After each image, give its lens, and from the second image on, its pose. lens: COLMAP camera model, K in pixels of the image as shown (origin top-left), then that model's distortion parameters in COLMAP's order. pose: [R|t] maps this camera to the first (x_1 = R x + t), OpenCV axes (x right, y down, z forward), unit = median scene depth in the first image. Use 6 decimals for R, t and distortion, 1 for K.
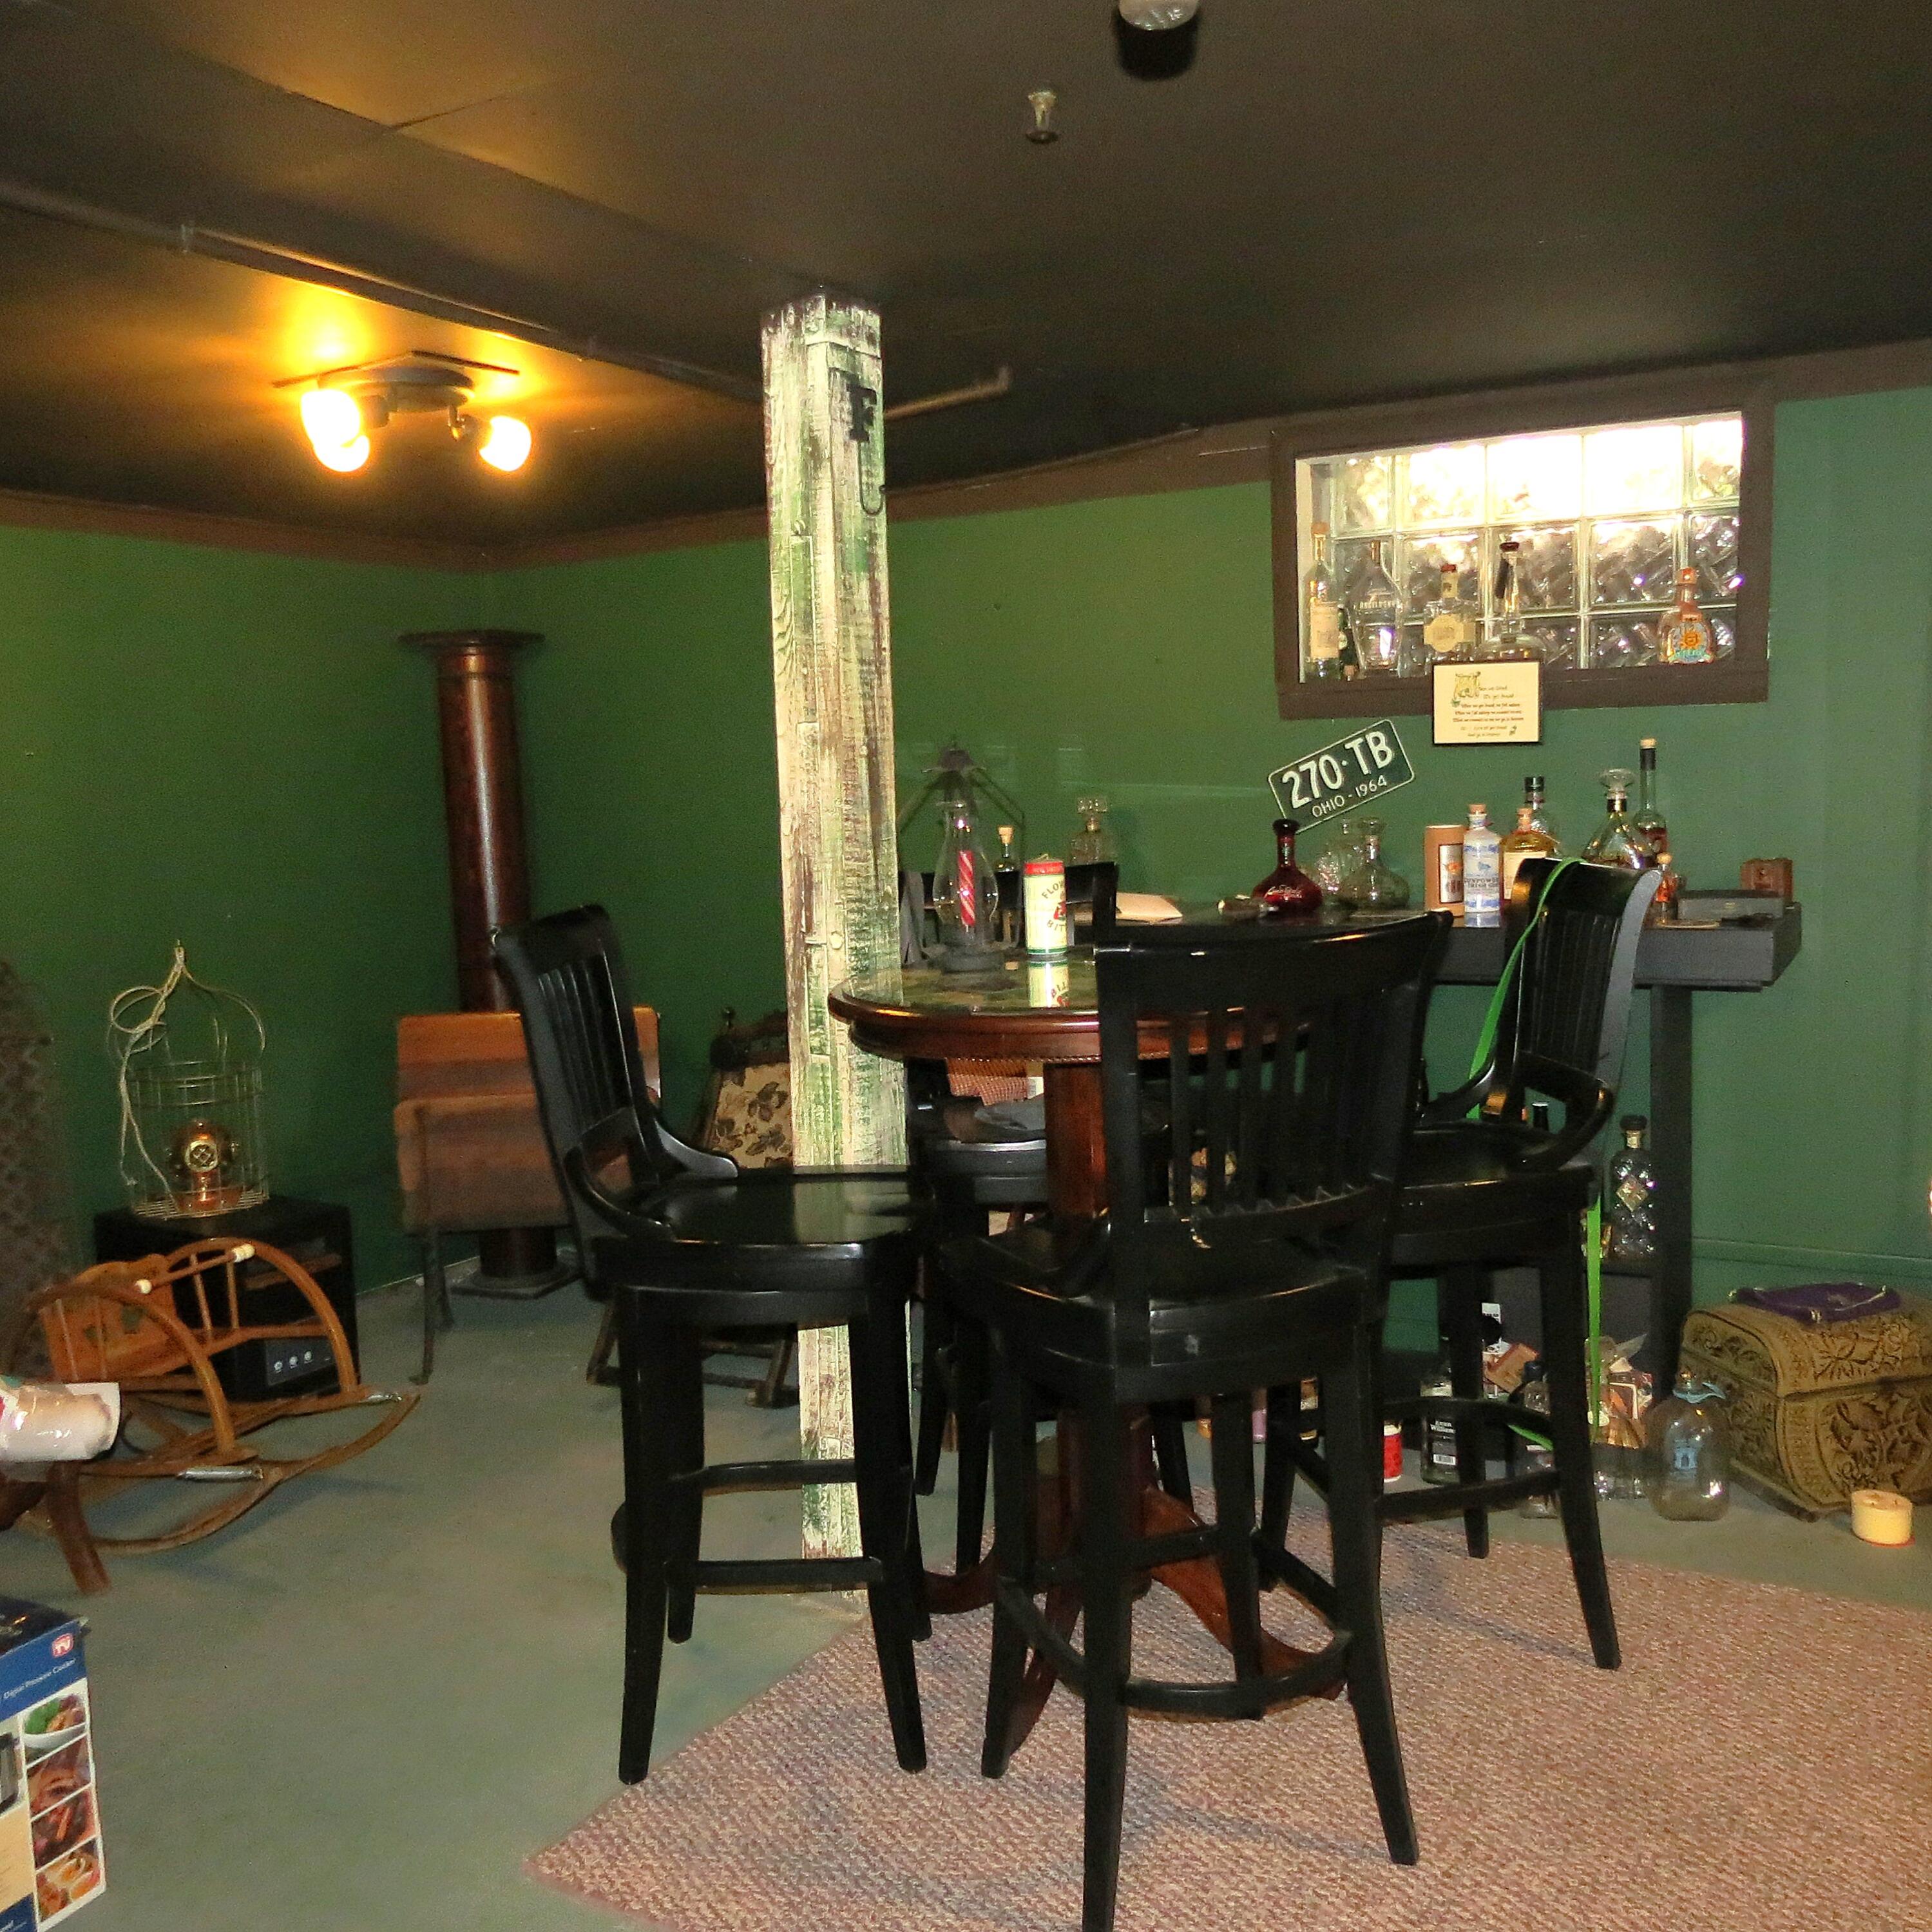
lens RADIAL K [[1847.6, 0, 963.9], [0, 1847.6, 968.1], [0, 0, 1]] dist [-0.032306, 0.019053]
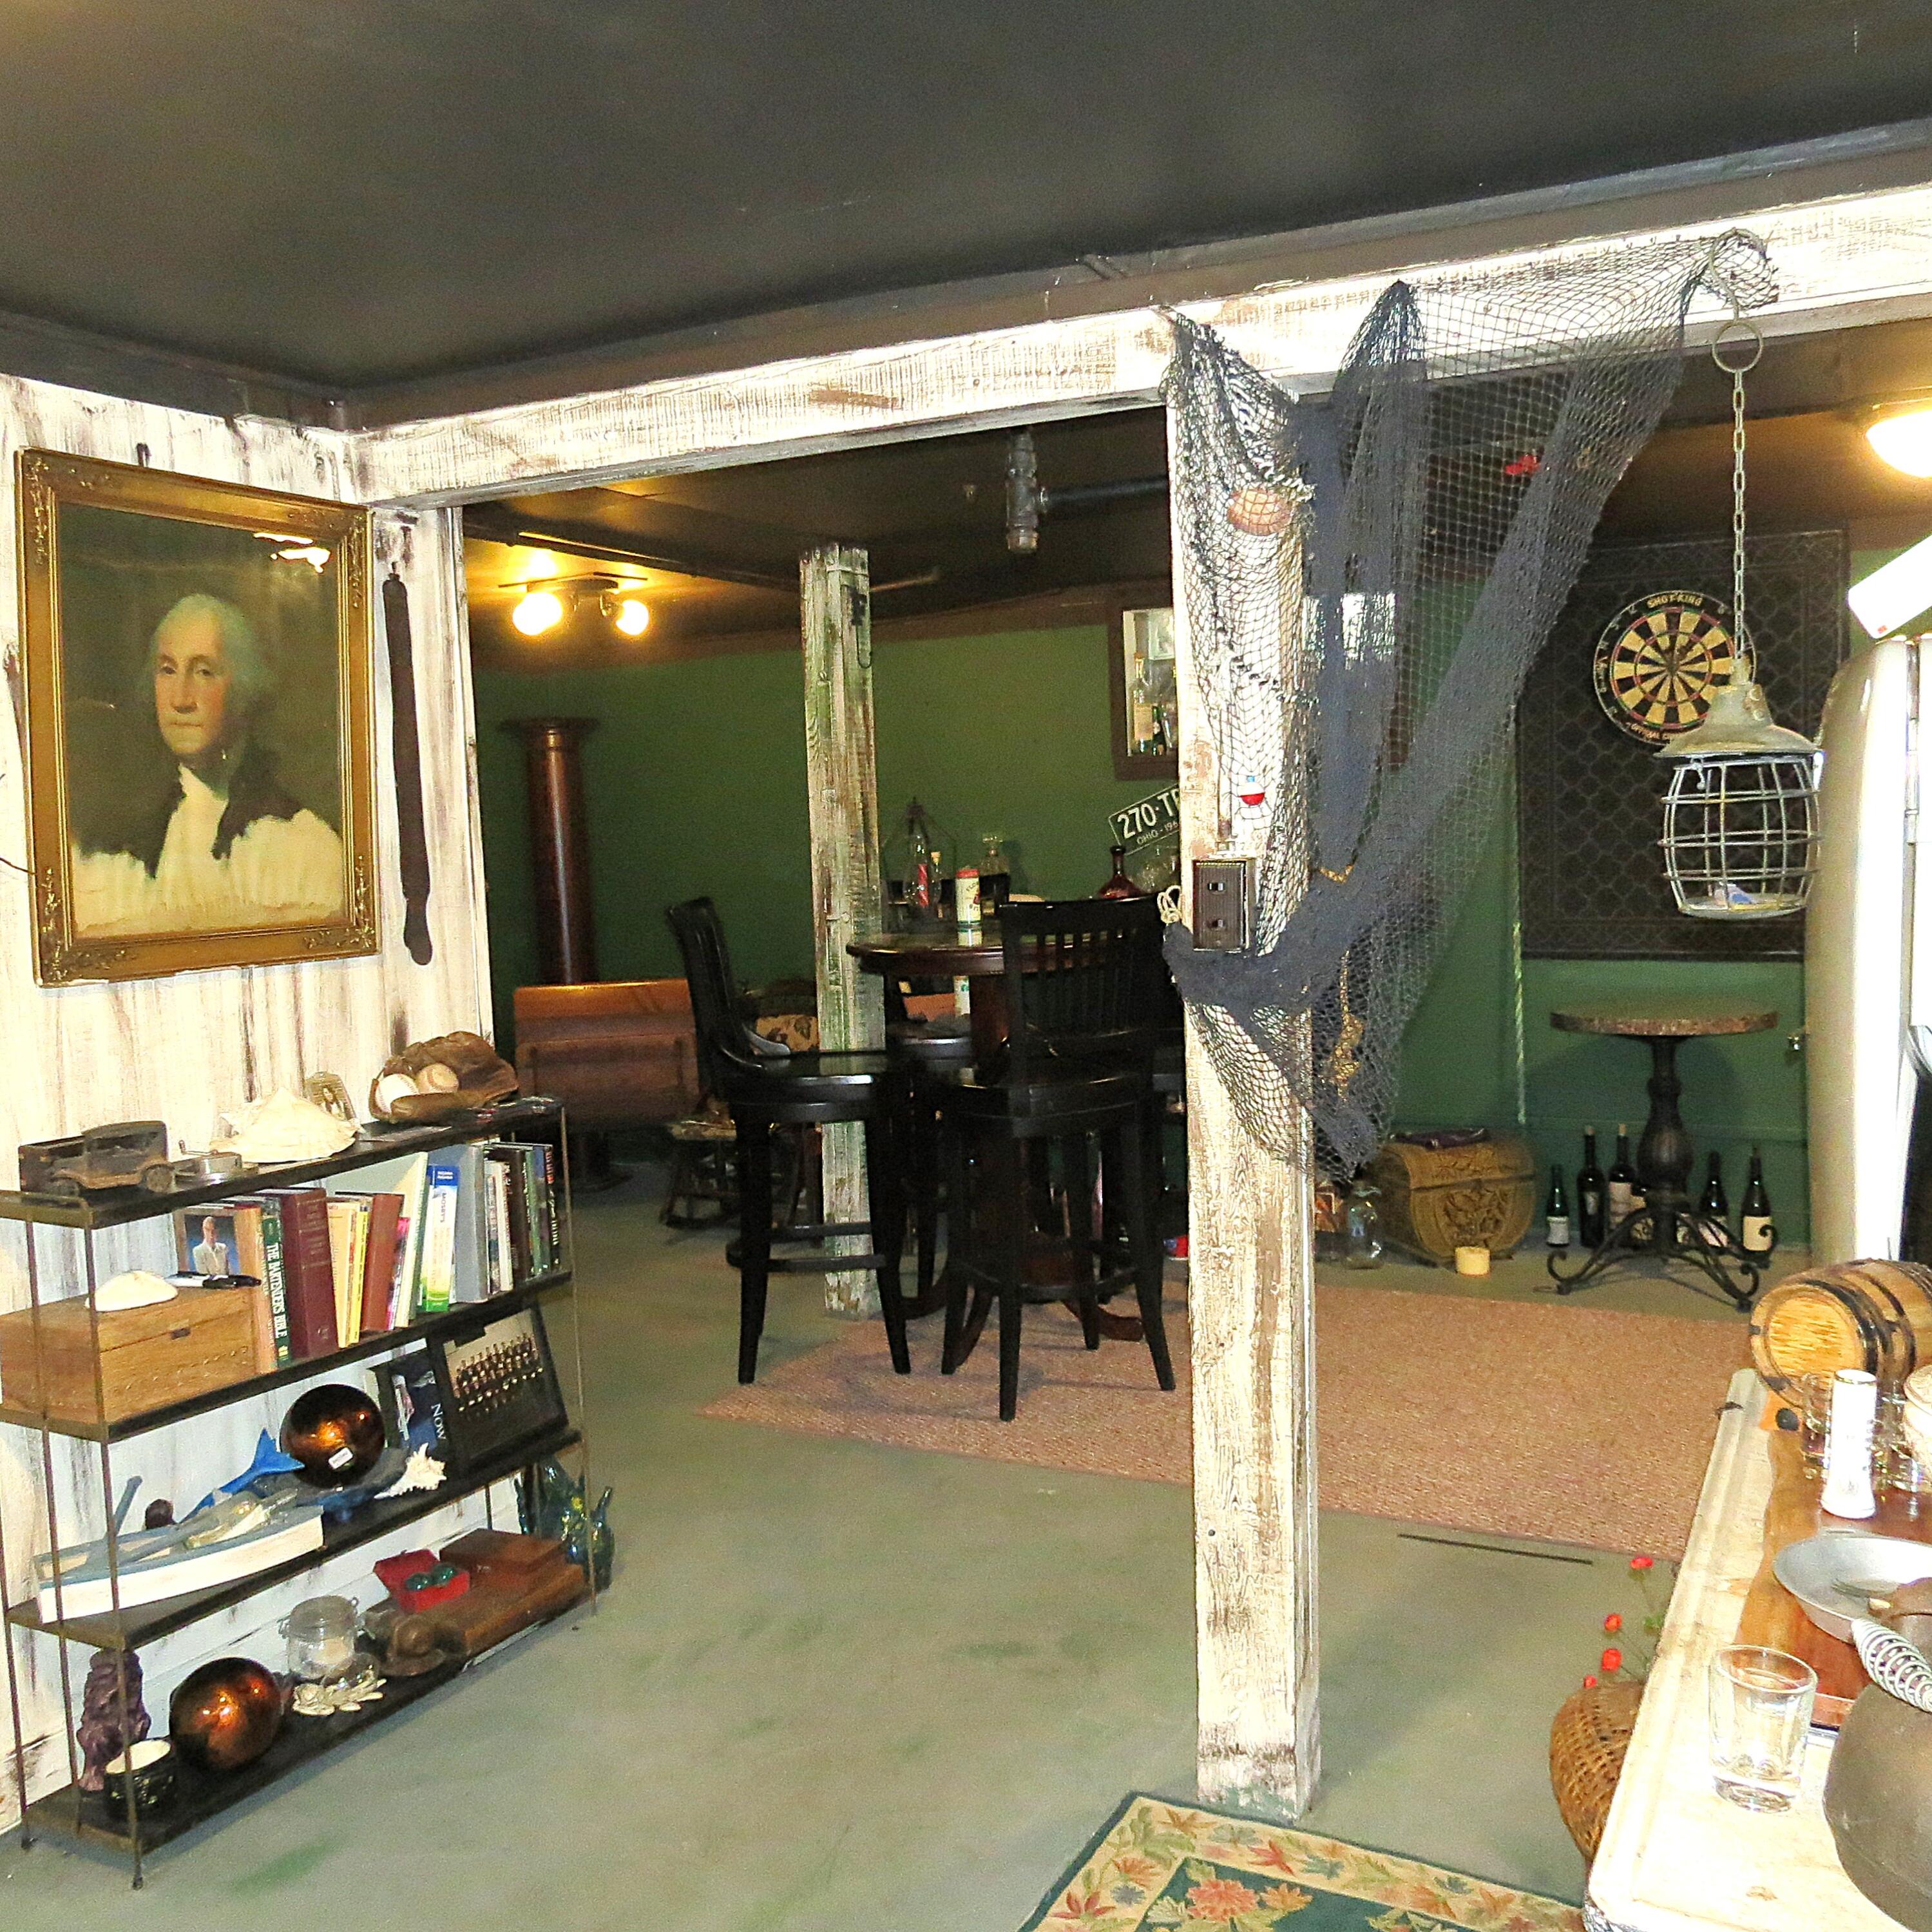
lens RADIAL K [[1847.6, 0, 963.9], [0, 1847.6, 968.1], [0, 0, 1]] dist [-0.032306, 0.019053]
pose [[0.998206, -0.009908, 0.059043, -0.060357], [0.011068, 0.999751, -0.019354, 0.064893], [-0.058836, 0.019972, 0.998068, -0.691146]]
